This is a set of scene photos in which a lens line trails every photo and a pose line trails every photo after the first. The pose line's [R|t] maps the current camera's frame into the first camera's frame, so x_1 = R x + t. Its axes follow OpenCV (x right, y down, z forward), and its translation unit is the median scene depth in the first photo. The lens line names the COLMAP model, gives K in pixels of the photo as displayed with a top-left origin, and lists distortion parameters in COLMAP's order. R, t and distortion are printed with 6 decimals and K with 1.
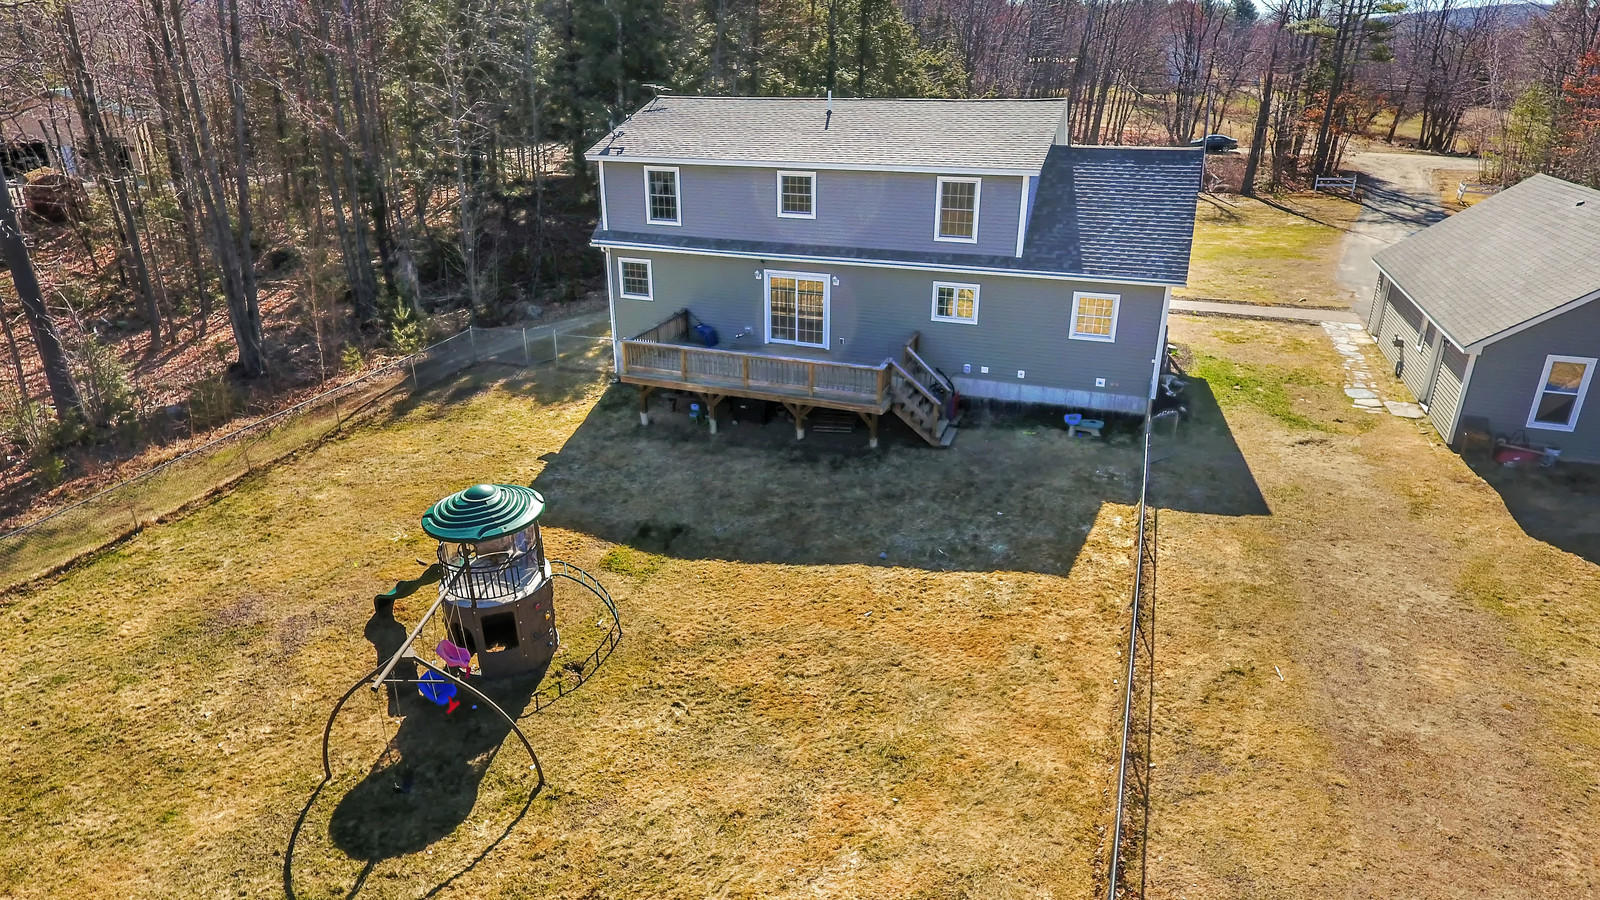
lens RADIAL K [[936.4, 0, 803.3], [0, 936.4, 451.5], [0, 0, 1]] dist [-0.000791, 0.002535]
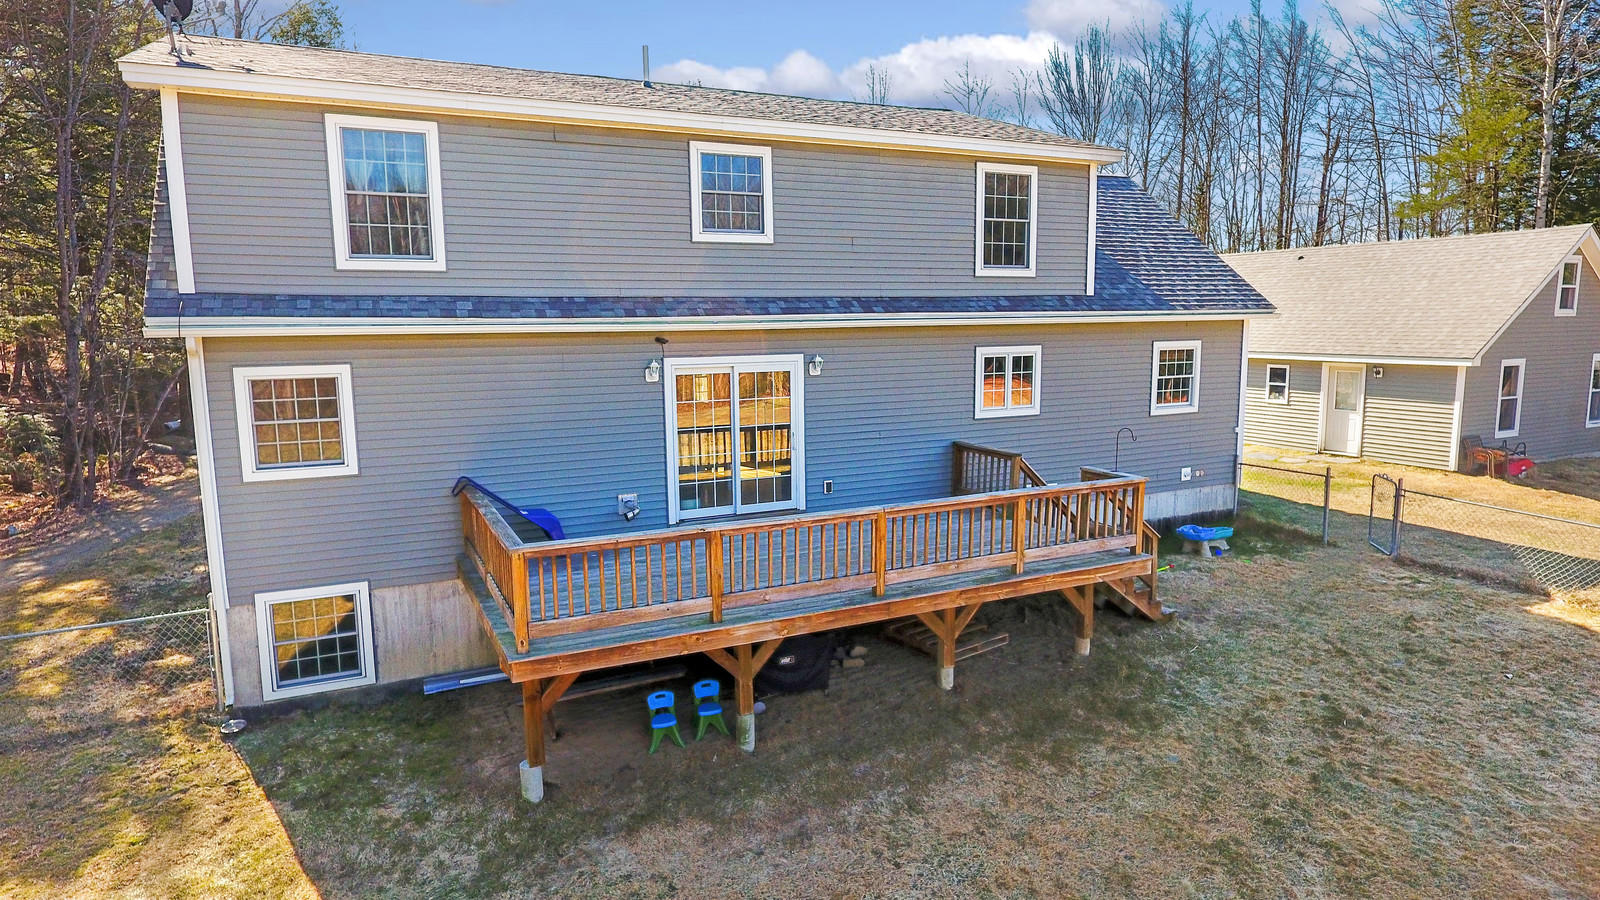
lens RADIAL K [[936.4, 0, 798.0], [0, 936.4, 445.0], [0, 0, 1]] dist [-0.000791, 0.002535]
pose [[0.685128, -0.106767, 0.720556, -0.337633], [0.282308, 0.950807, -0.127544, -0.081802], [-0.671492, 0.290803, 0.681566, 0.683239]]
